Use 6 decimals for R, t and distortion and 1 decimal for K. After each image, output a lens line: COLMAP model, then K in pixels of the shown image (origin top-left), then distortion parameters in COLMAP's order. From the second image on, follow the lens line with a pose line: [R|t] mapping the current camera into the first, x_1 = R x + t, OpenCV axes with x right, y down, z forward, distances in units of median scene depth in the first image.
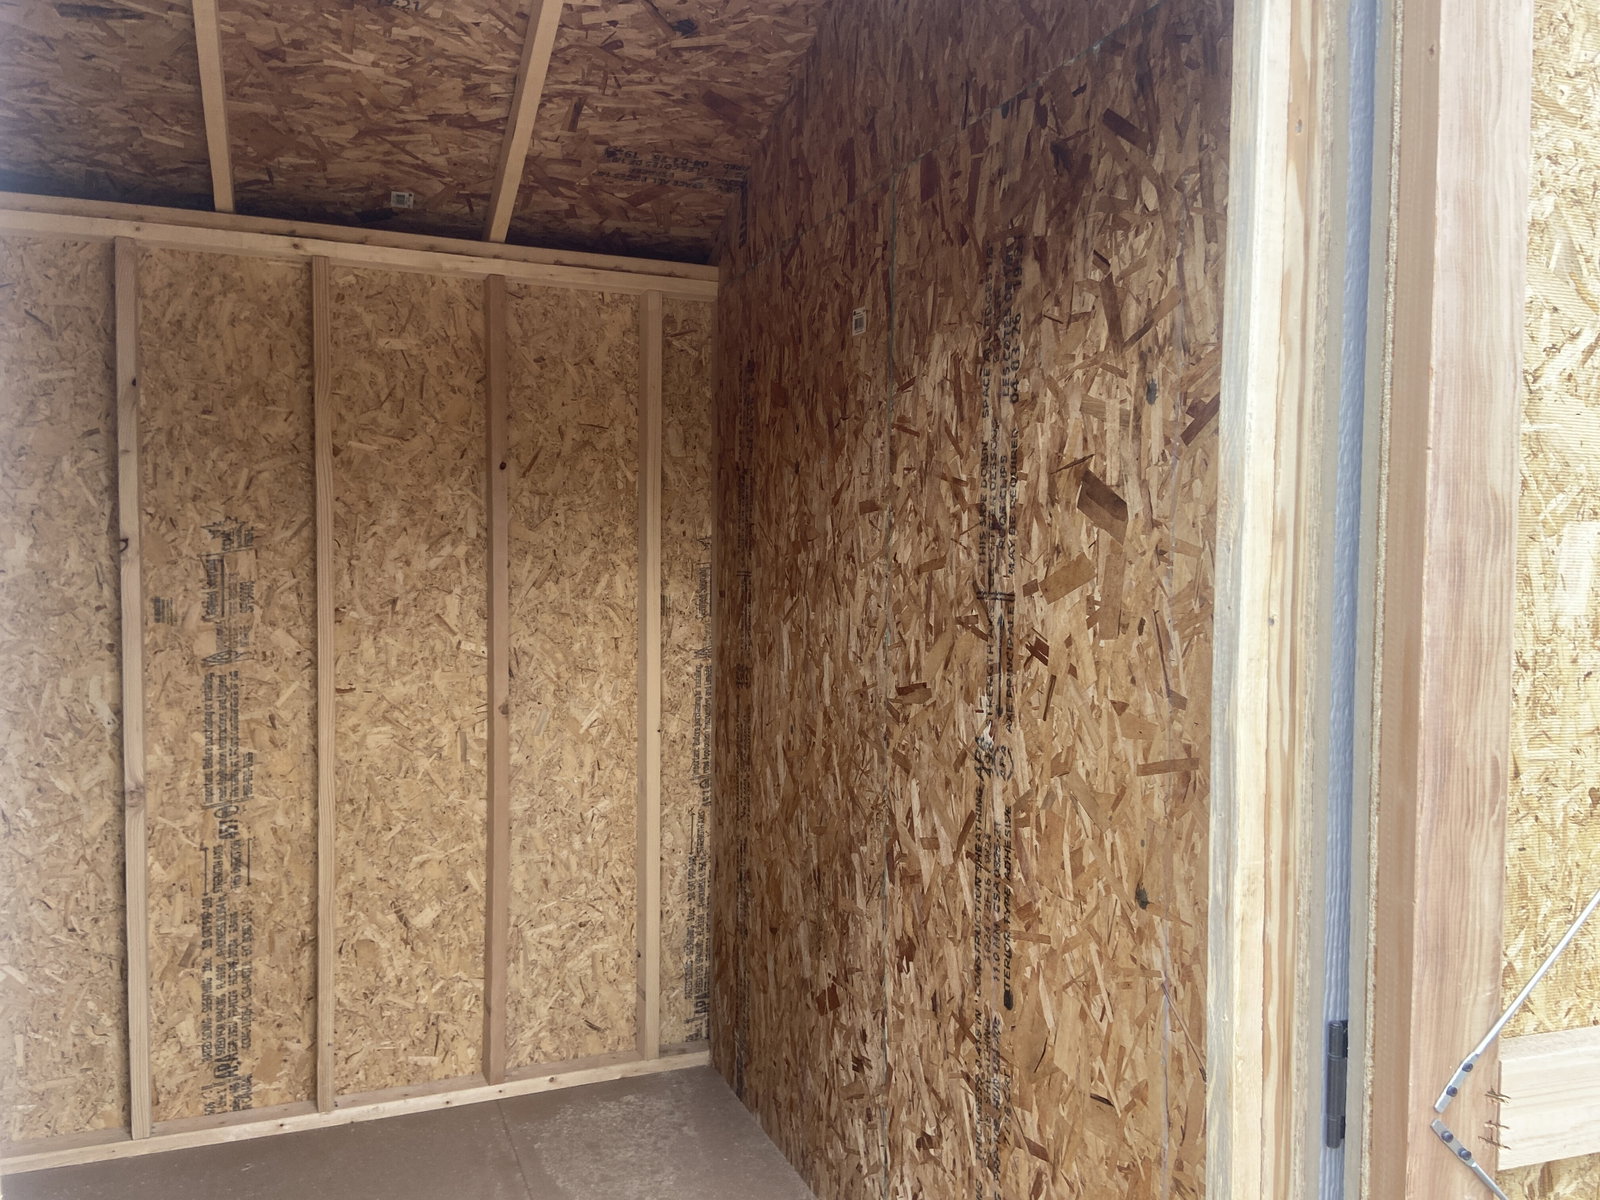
lens RADIAL K [[1209.9, 0, 800.6], [0, 1209.9, 599.1], [0, 0, 1]] dist [0.087232, -0.111971]
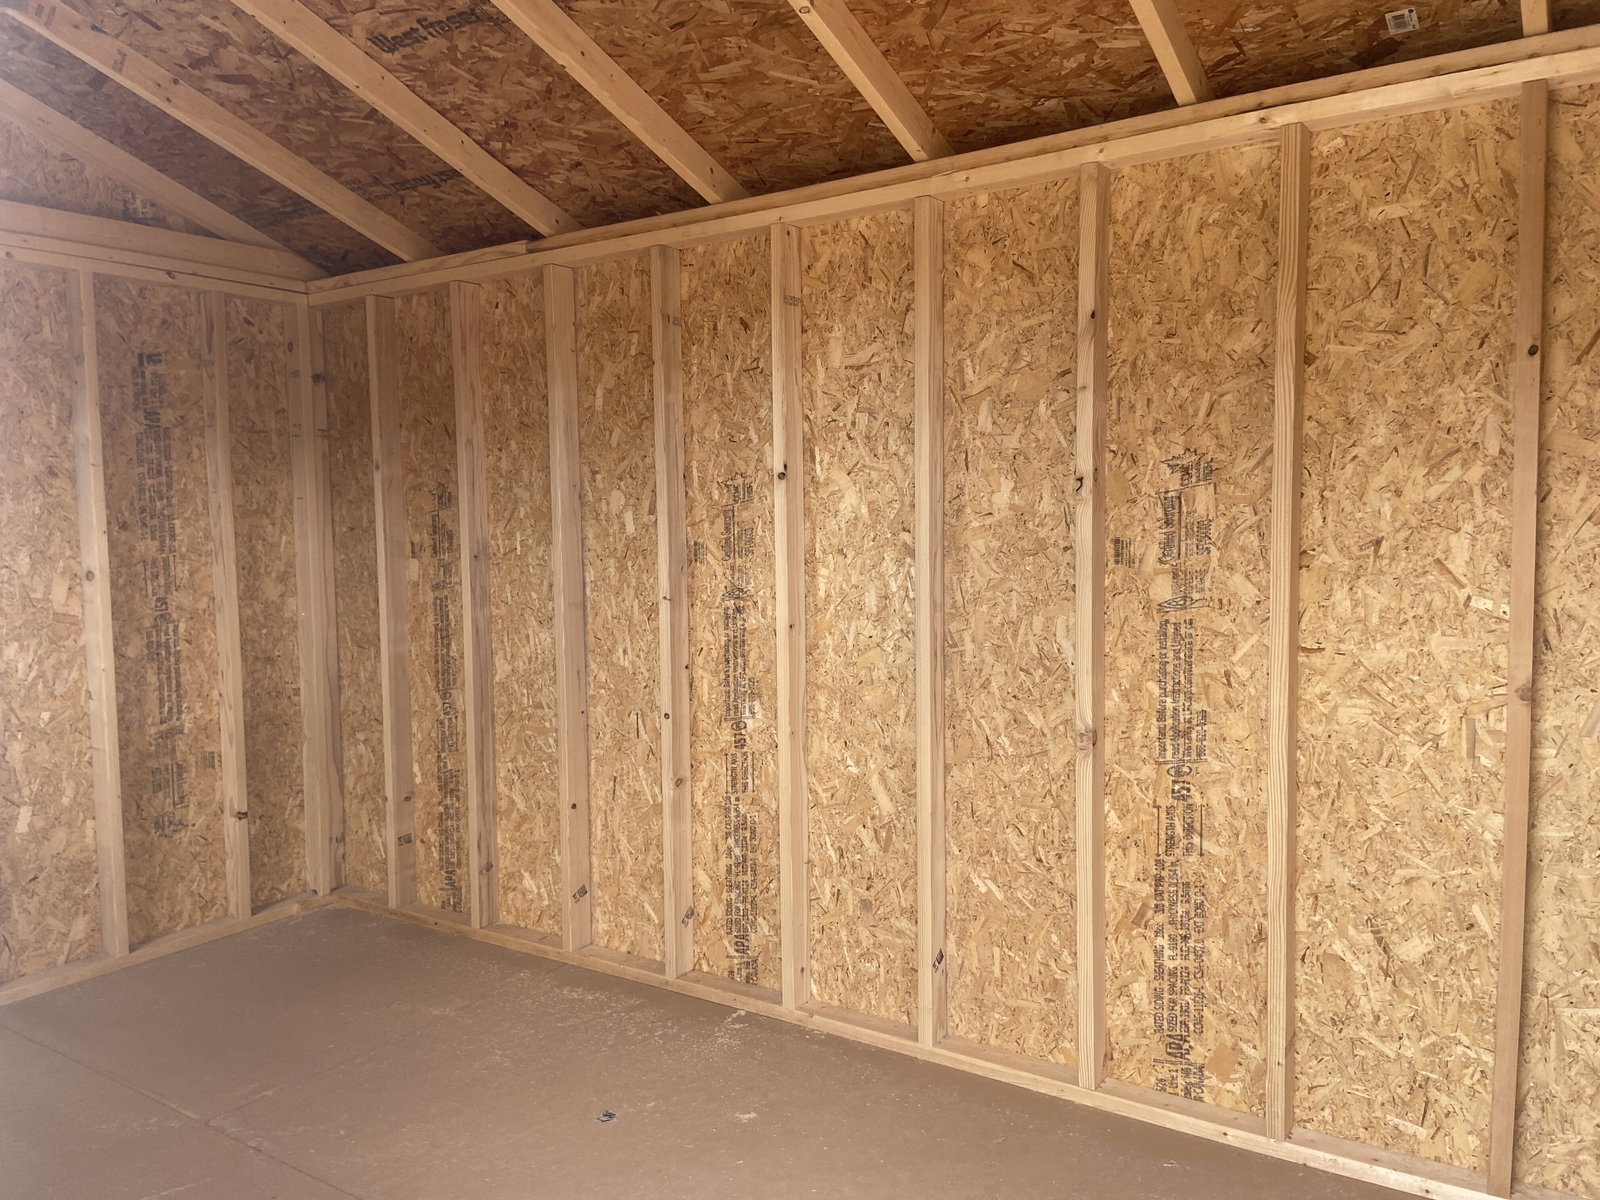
lens RADIAL K [[1209.9, 0, 784.5], [0, 1209.9, 605.1], [0, 0, 1]] dist [0.087232, -0.111971]
pose [[0.532410, 0.040372, -0.845523, 0.141689], [-0.010088, 0.999094, 0.041353, 0.014094], [0.846426, -0.013487, 0.532335, 0.264080]]
